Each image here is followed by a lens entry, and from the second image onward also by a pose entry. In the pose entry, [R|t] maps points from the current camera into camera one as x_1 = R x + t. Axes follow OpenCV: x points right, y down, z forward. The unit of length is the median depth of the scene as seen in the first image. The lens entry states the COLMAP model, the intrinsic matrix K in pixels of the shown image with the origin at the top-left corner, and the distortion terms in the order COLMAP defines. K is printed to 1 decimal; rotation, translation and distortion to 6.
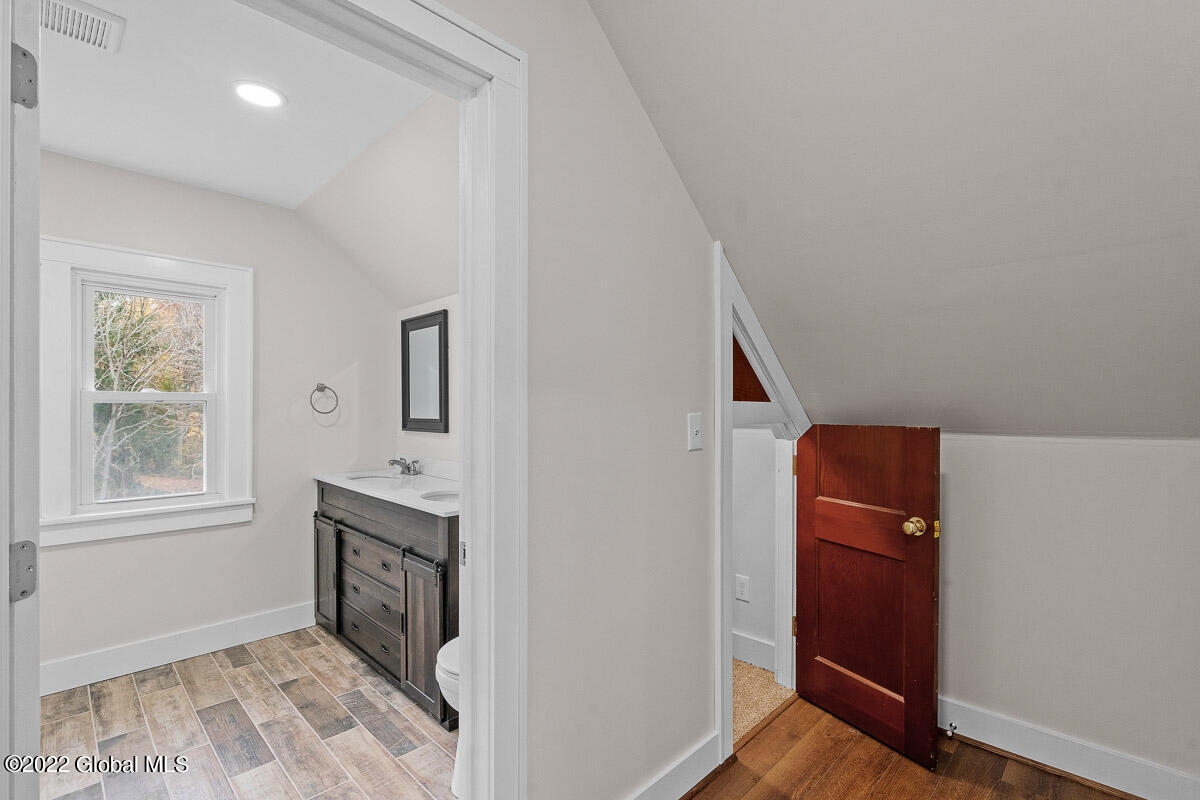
lens RADIAL K [[548.7, 0, 598.7], [0, 548.7, 412.8], [0, 0, 1]] dist [0.001551, 0.001198]
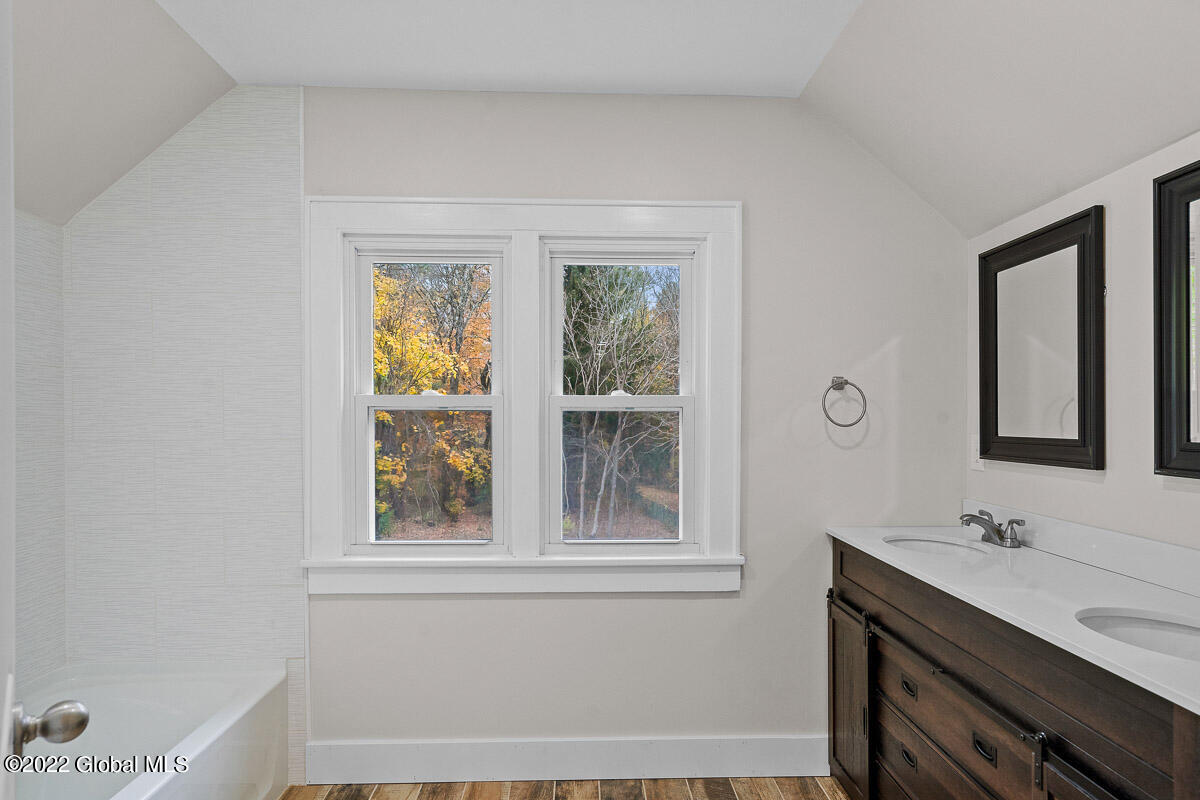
lens RADIAL K [[677.9, 0, 600.1], [0, 677.9, 410.2], [0, 0, 1]] dist [0.001607, 0.001051]
pose [[0.724544, -0.009777, -0.689159, -0.183676], [-0.005276, 0.999791, -0.019730, -0.000591], [0.689208, 0.017931, 0.724342, 0.282349]]
